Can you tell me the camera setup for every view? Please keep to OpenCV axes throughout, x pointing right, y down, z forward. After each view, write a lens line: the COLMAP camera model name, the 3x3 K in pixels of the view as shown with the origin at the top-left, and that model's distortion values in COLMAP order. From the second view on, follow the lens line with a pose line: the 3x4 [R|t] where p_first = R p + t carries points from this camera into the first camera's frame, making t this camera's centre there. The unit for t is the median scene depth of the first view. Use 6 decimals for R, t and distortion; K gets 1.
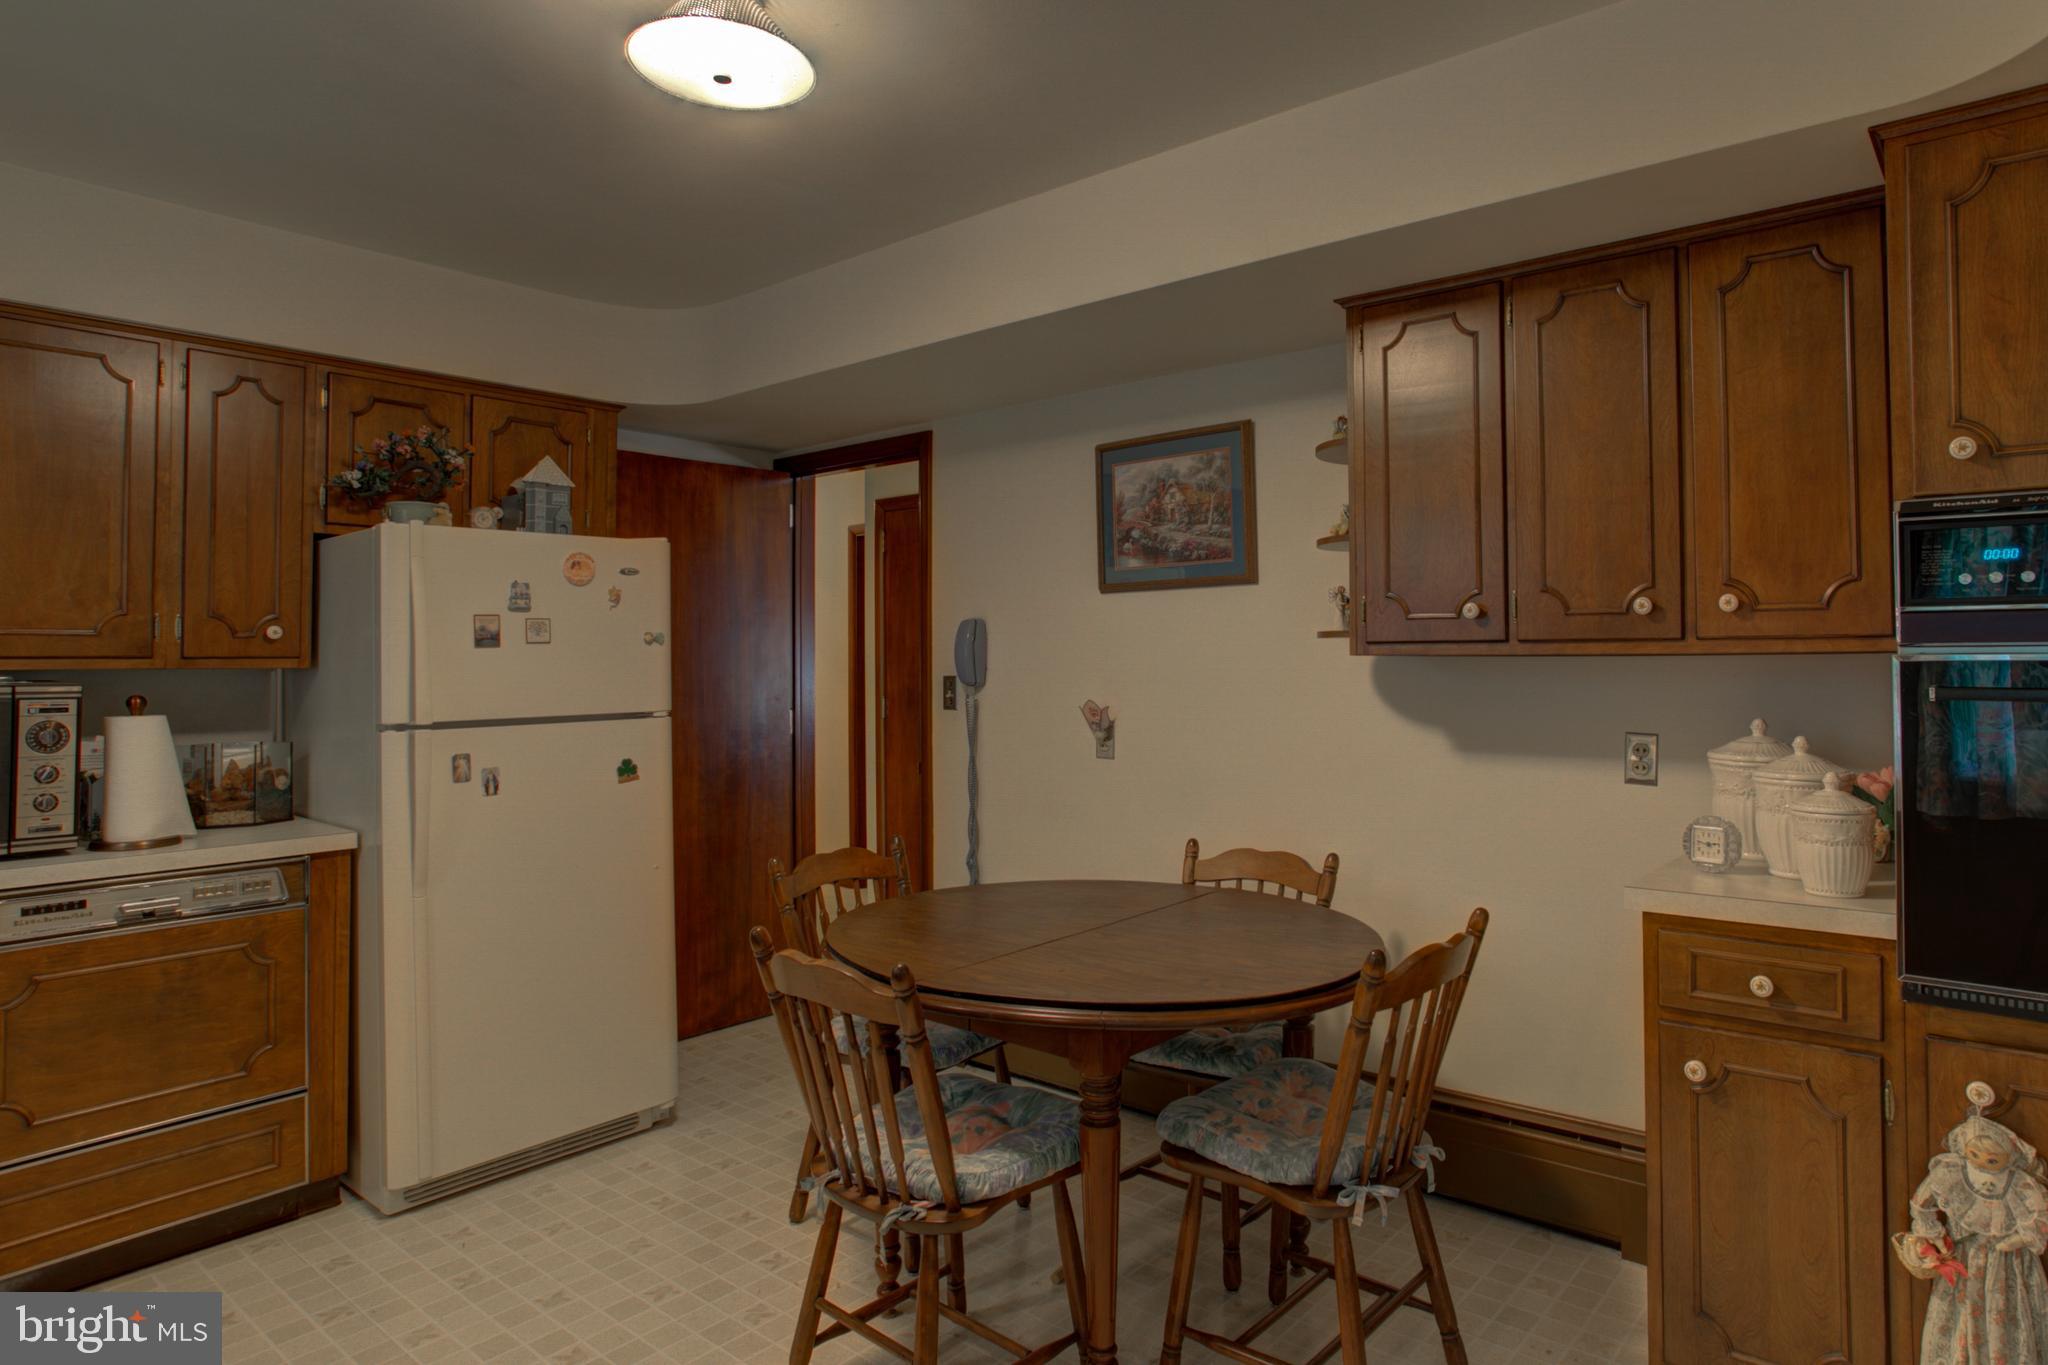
lens RADIAL K [[1183.8, 0, 1104.6], [0, 1183.8, 618.9], [0, 0, 1]] dist [-0.078311, 0.049759]
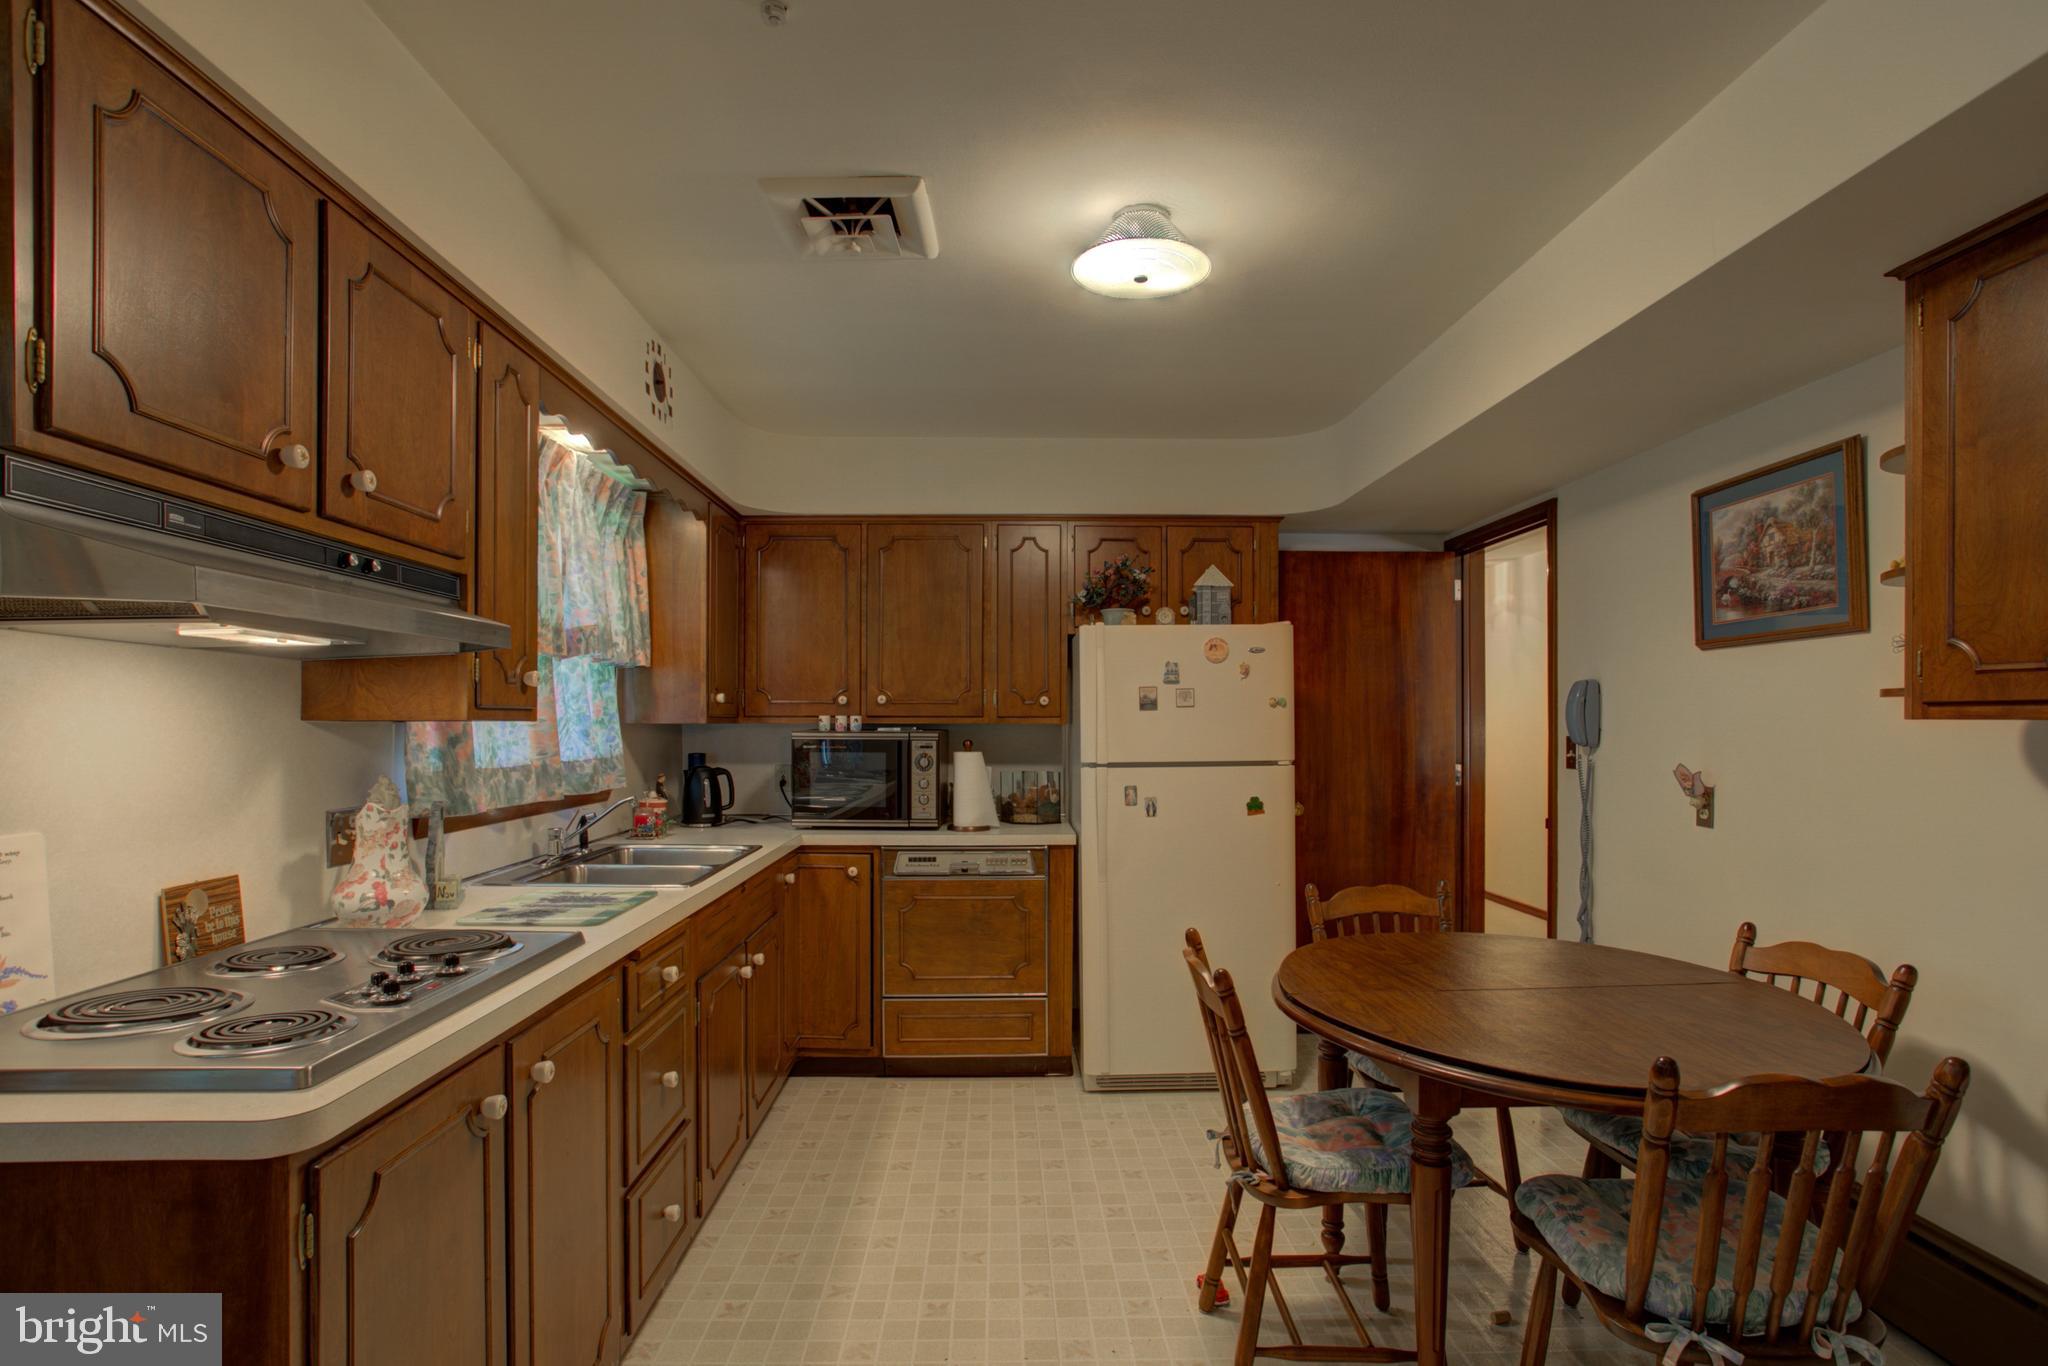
lens RADIAL K [[1027.3, 0, 1033.6], [0, 1027.3, 714.8], [0, 0, 1]] dist [-0.061770, 0.028474]
pose [[0.638283, 0.002503, -0.769798, 0.312624], [0.022868, 0.999492, 0.022211, -0.000418], [0.769462, -0.031781, 0.637901, 0.104202]]
